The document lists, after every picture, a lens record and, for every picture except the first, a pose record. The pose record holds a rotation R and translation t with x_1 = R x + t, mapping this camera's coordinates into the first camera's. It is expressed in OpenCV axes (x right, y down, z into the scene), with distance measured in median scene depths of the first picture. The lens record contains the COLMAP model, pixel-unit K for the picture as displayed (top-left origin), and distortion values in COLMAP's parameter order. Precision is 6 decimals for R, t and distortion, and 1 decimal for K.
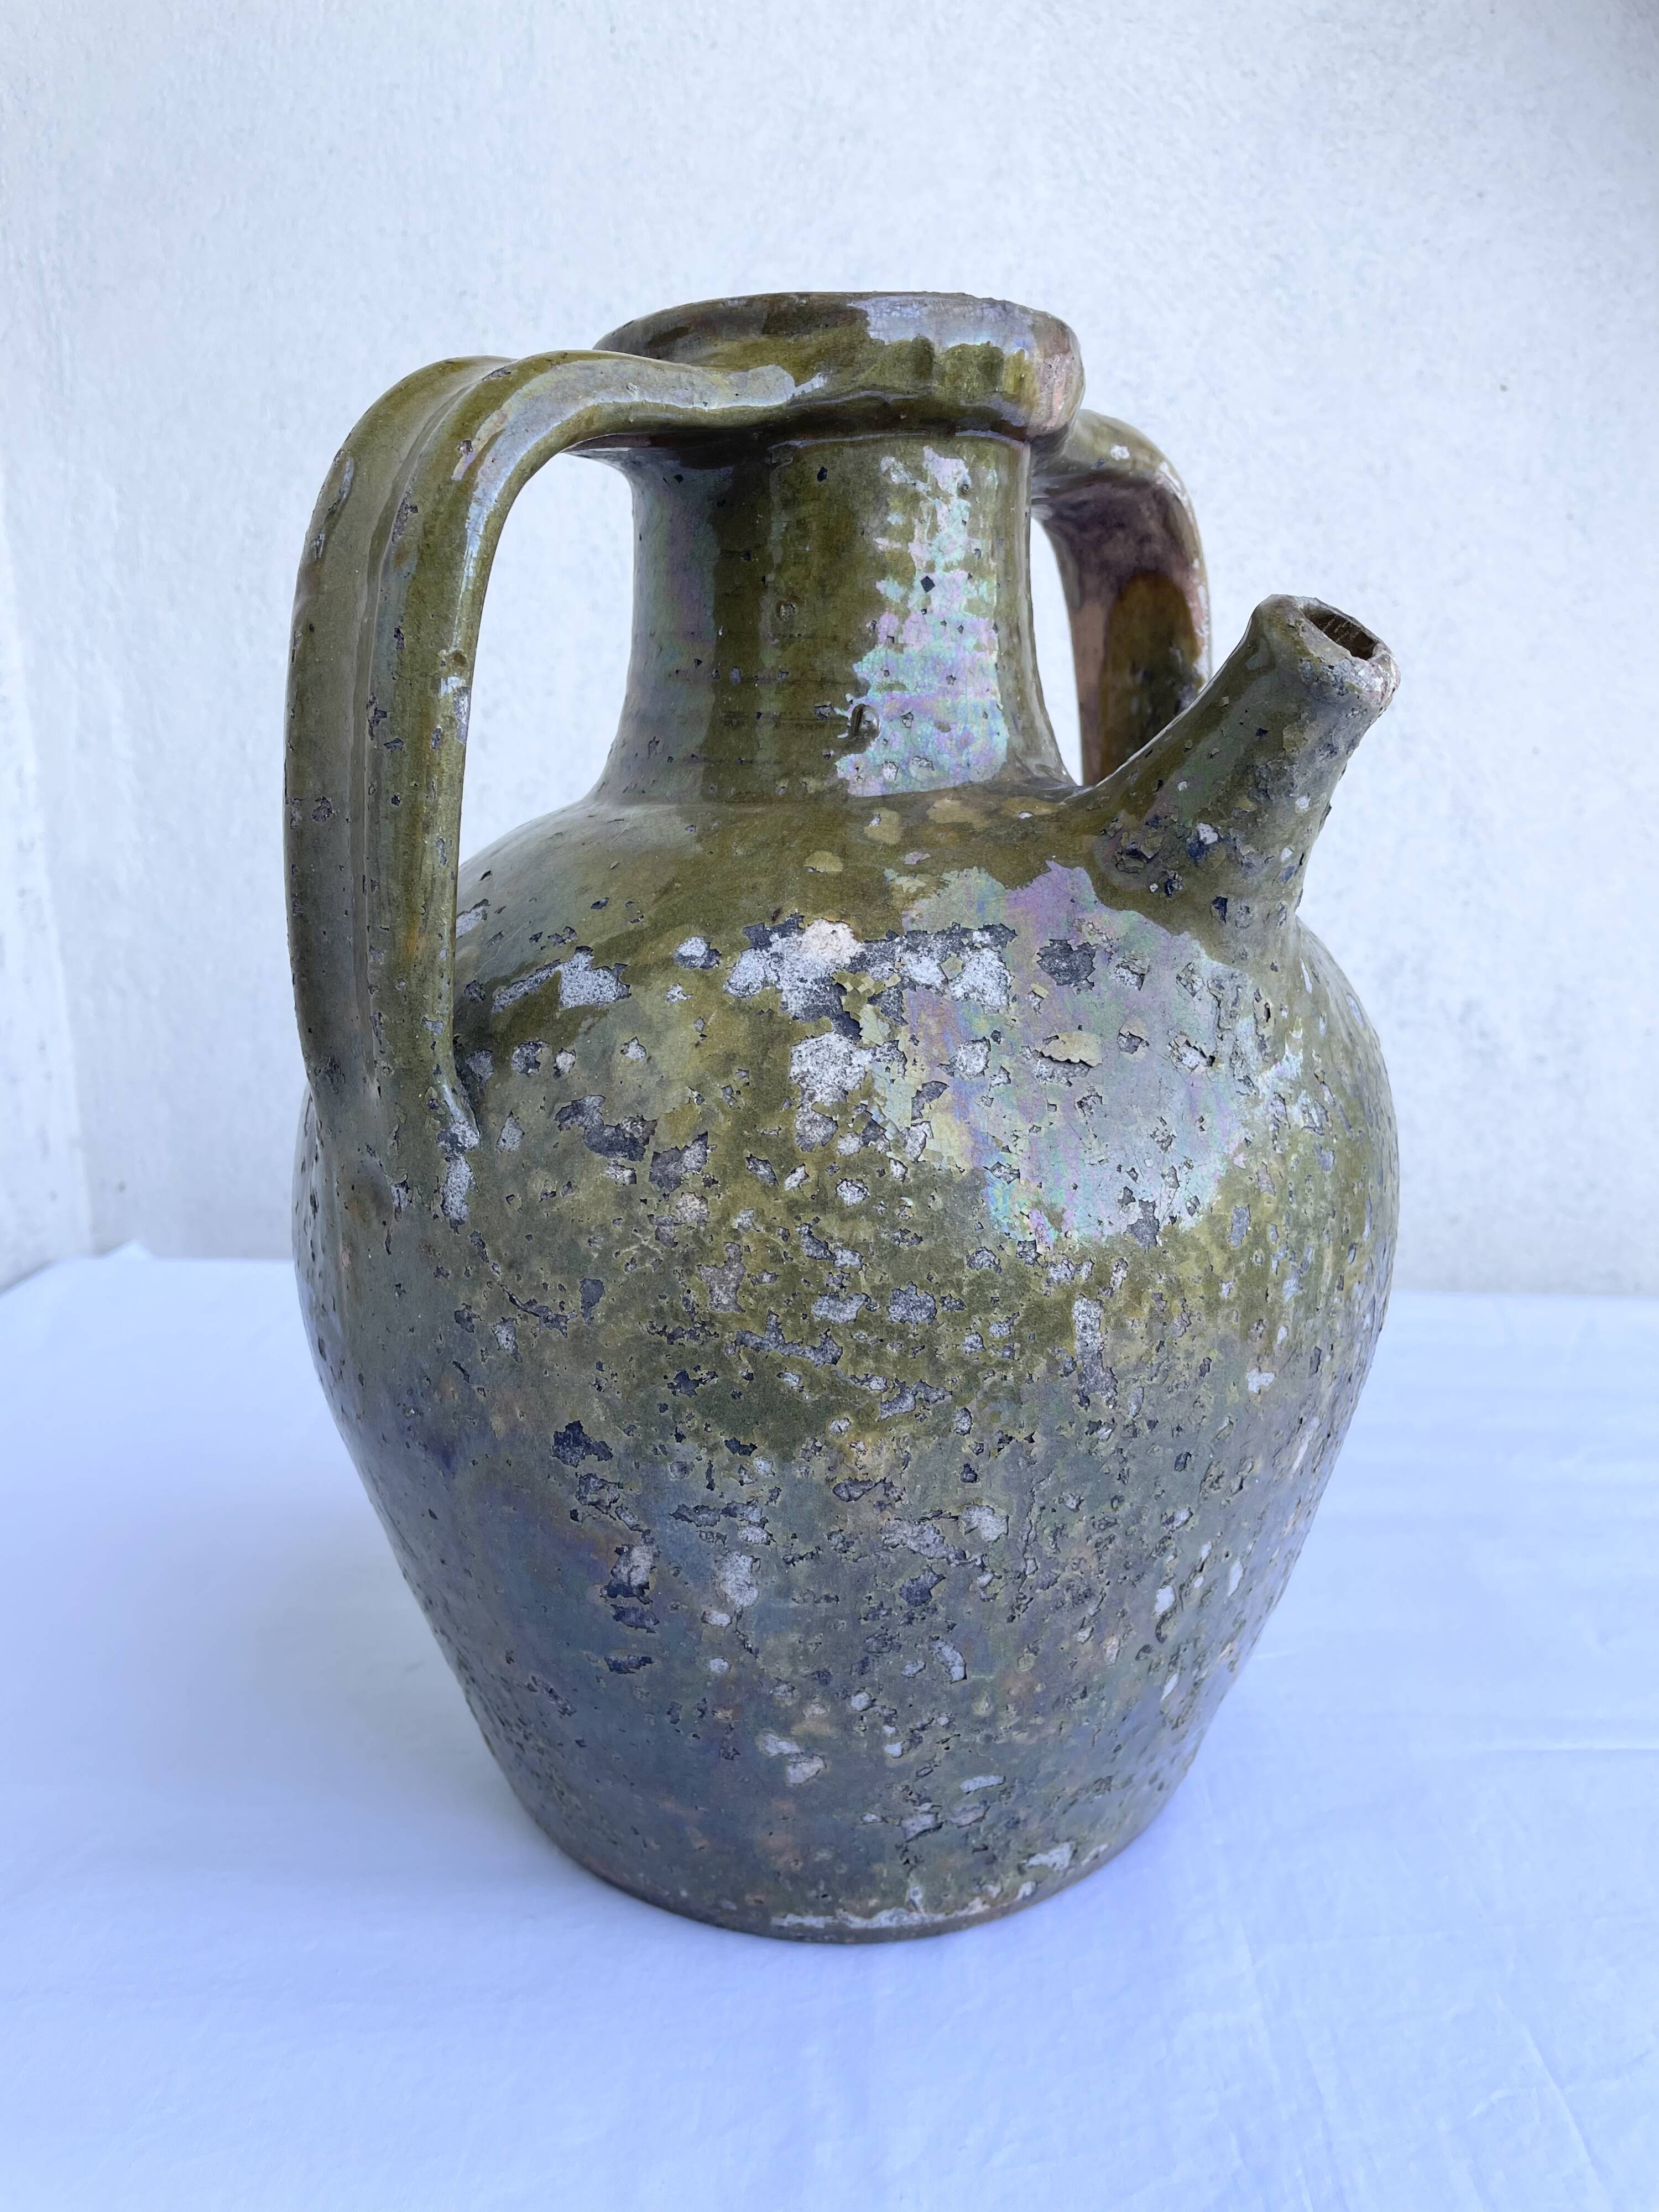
lens RADIAL K [[1753.7, 0, 835.3], [0, 1753.7, 1116.8], [0, 0, 1]] dist [0.066133, -0.113604]
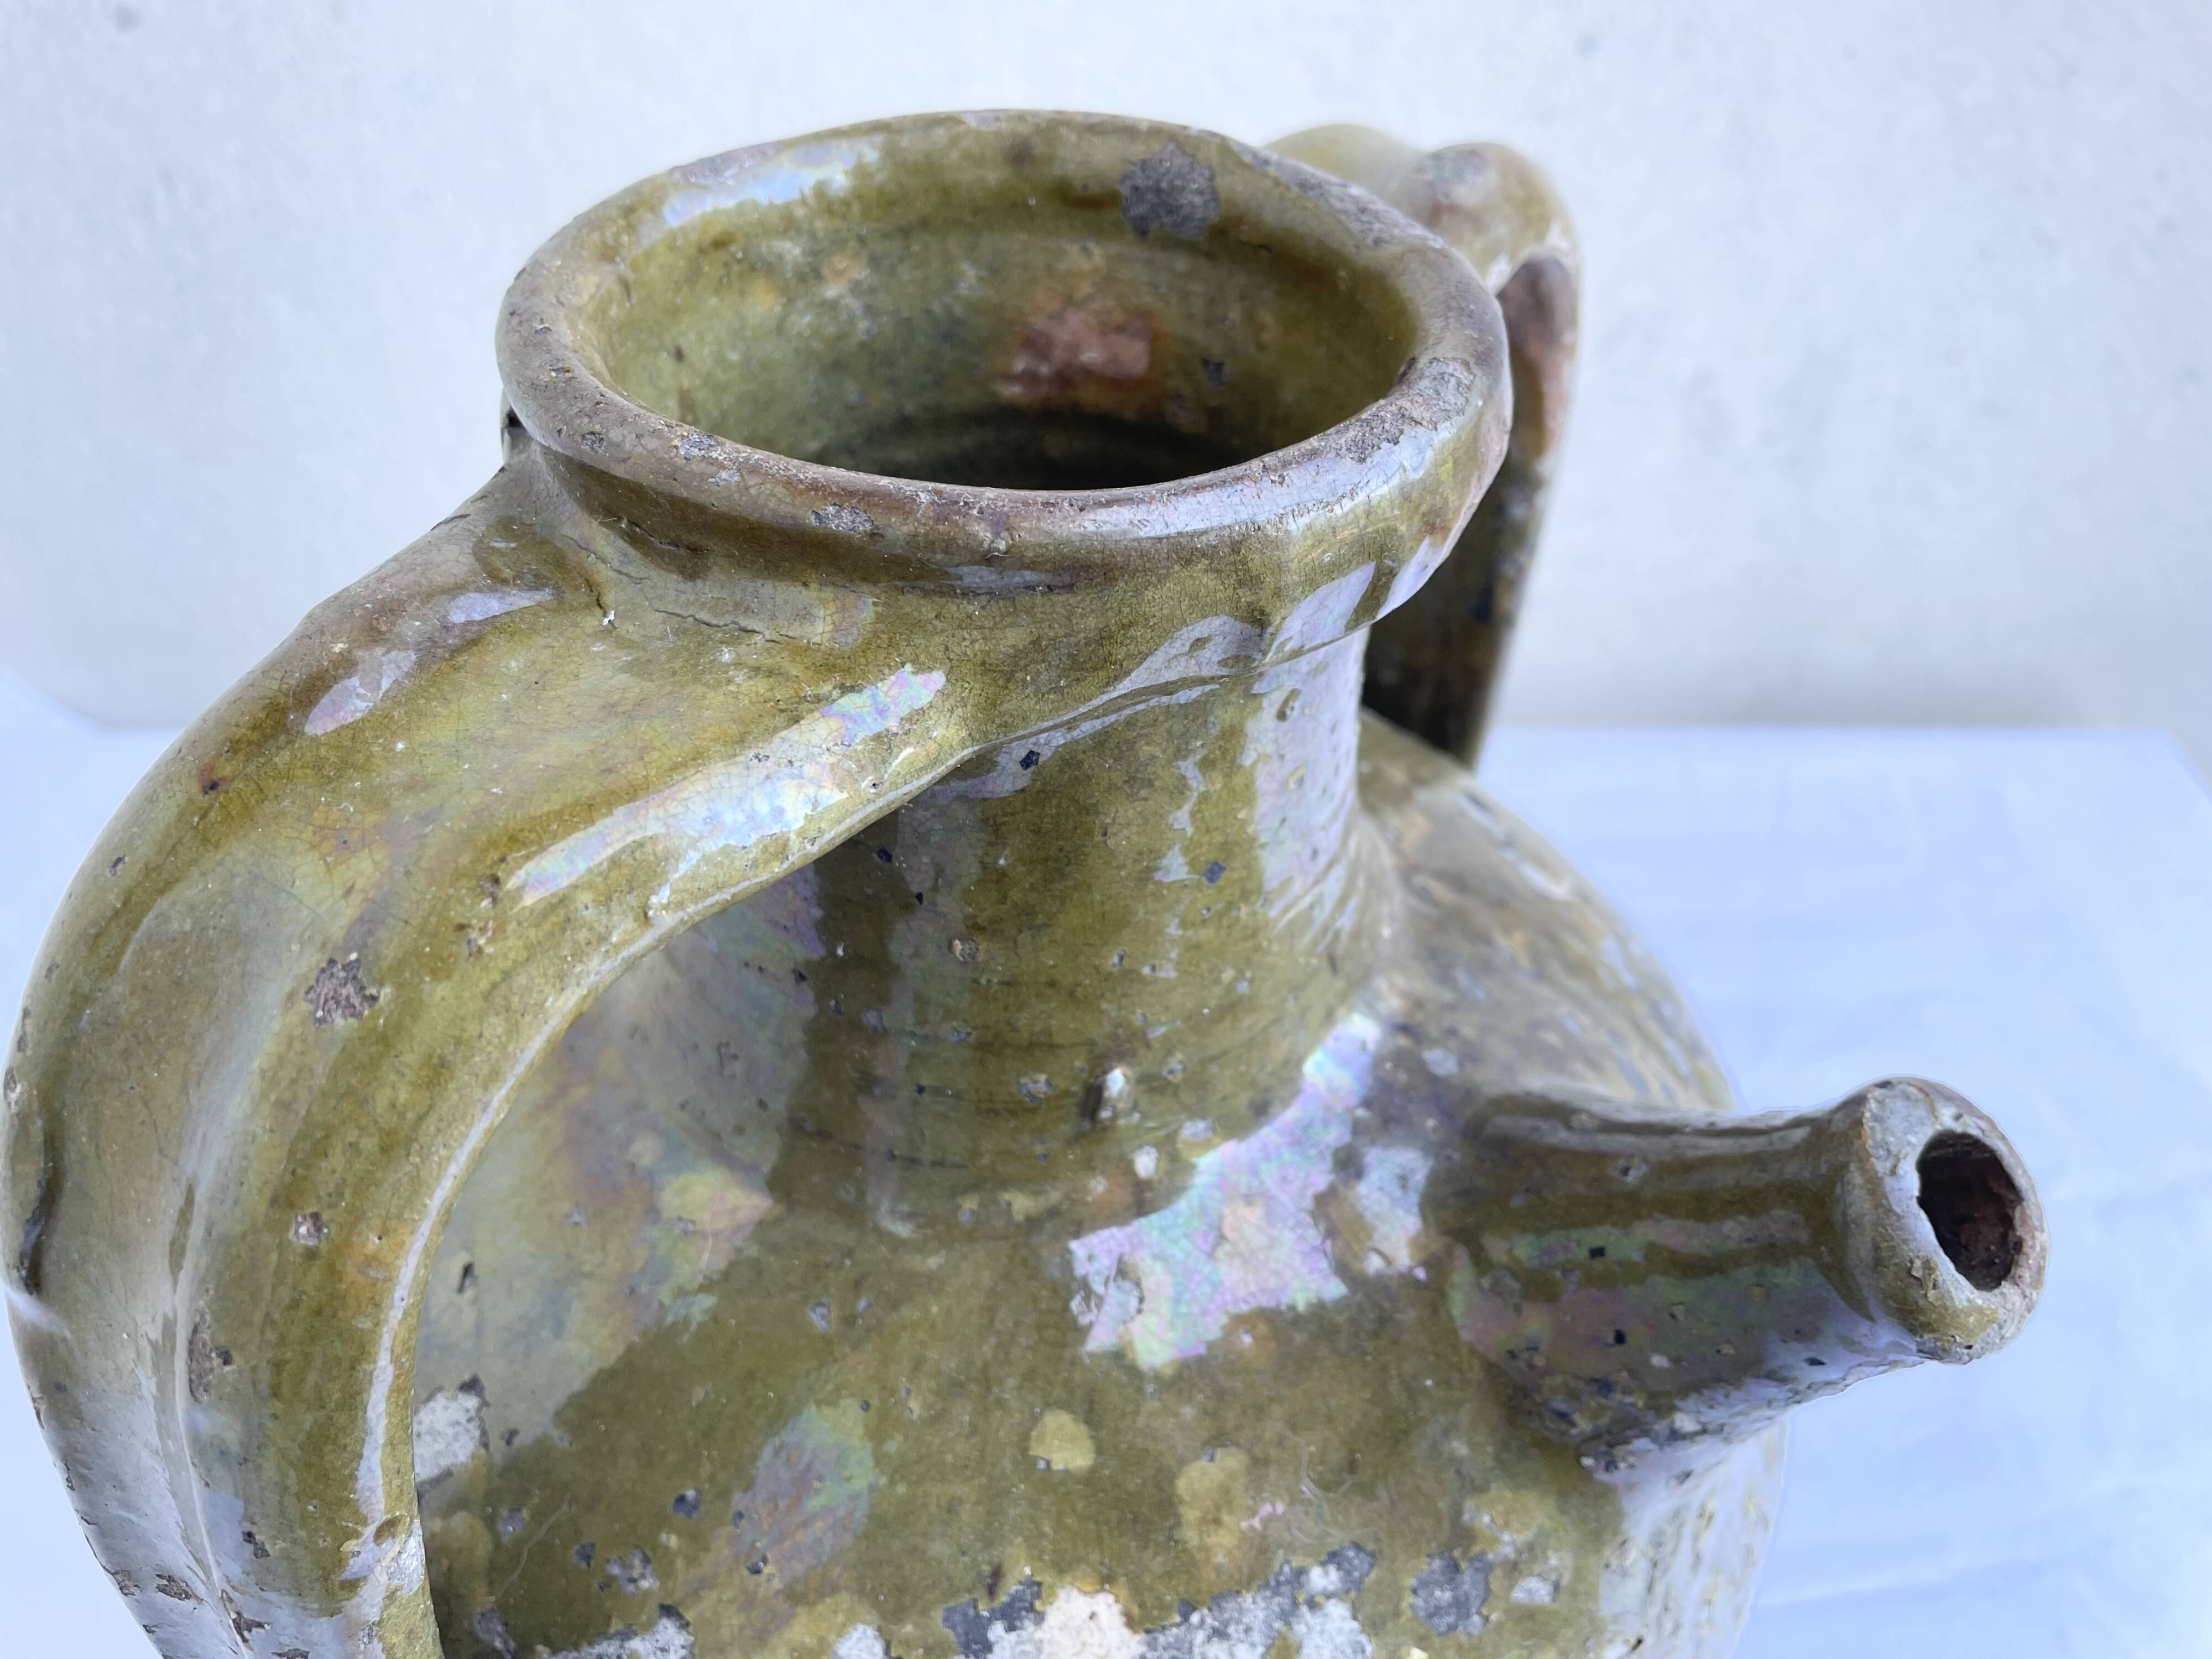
lens RADIAL K [[1753.7, 0, 1114.0], [0, 1753.7, 830.1], [0, 0, 1]] dist [0.066133, -0.113604]
pose [[0.988860, -0.068132, 0.132338, -0.056107], [-0.004220, 0.875899, 0.482475, -0.637257], [-0.148786, -0.477659, 0.865855, 0.587275]]
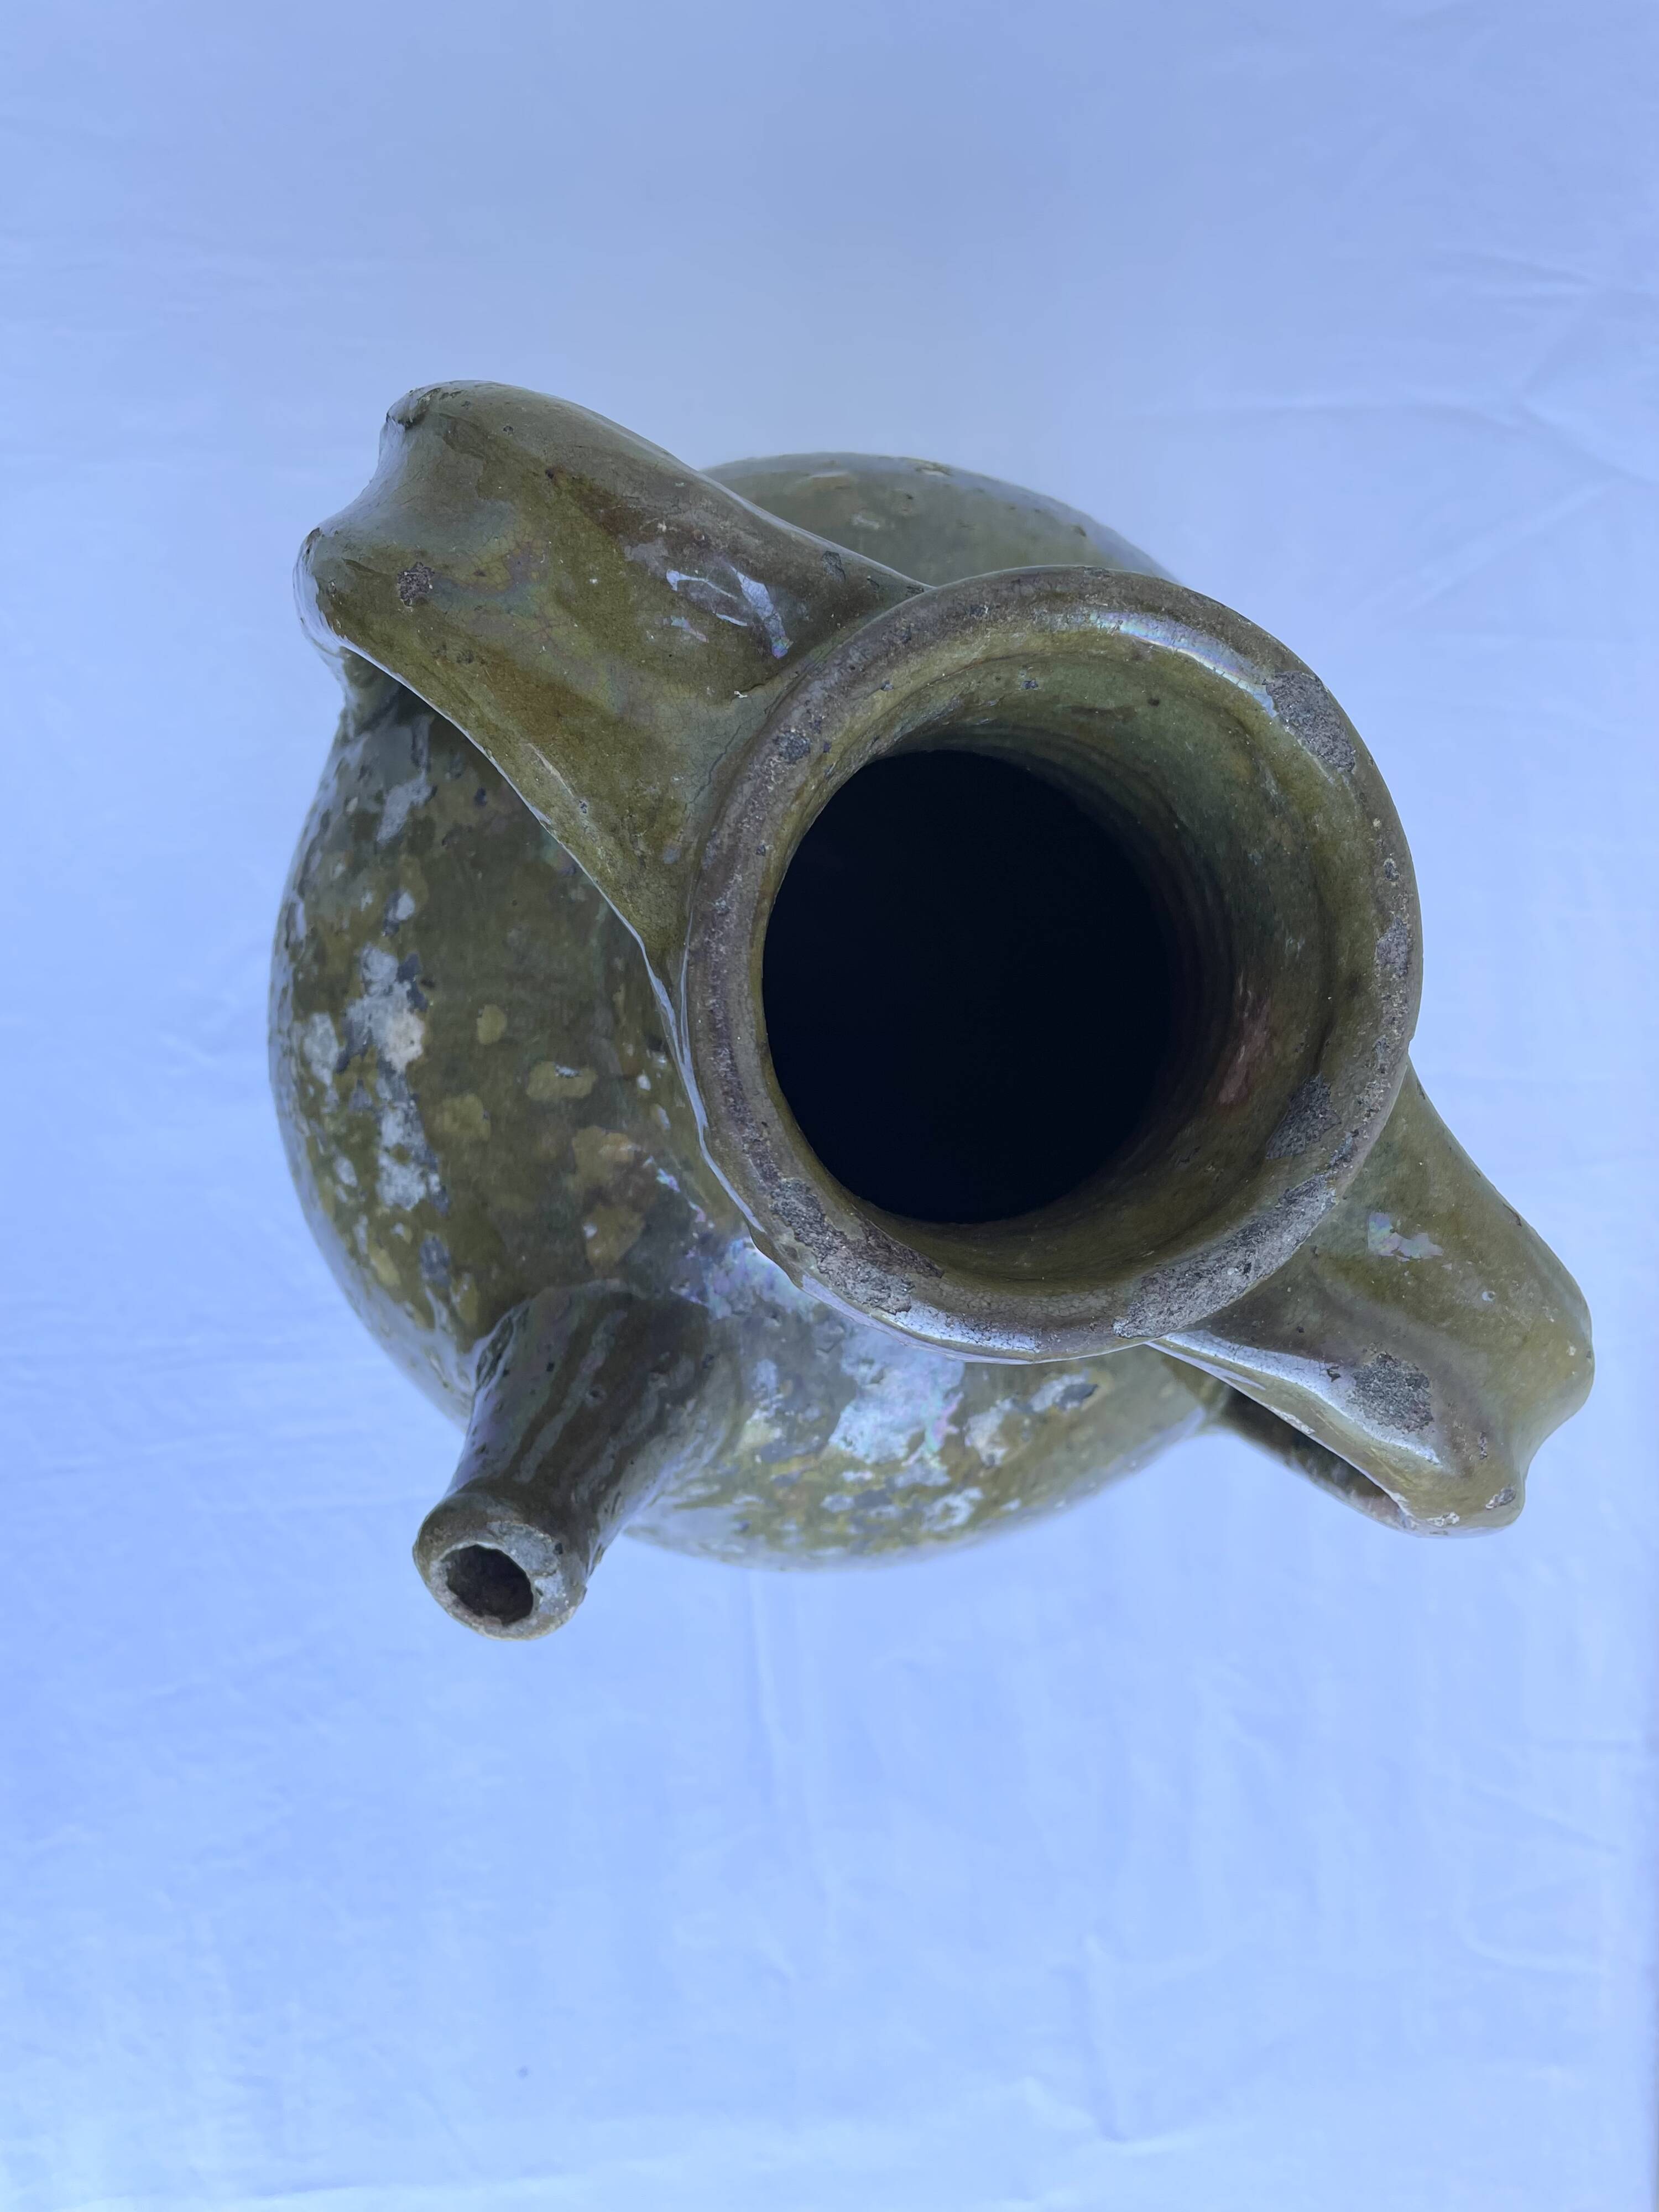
lens RADIAL K [[1753.7, 0, 835.3], [0, 1753.7, 1116.8], [0, 0, 1]] dist [0.066133, -0.113604]
pose [[0.090480, 0.994950, 0.043439, 0.020165], [-0.381000, -0.005718, 0.924557, -1.149792], [0.920137, -0.100204, 0.378559, 0.821958]]
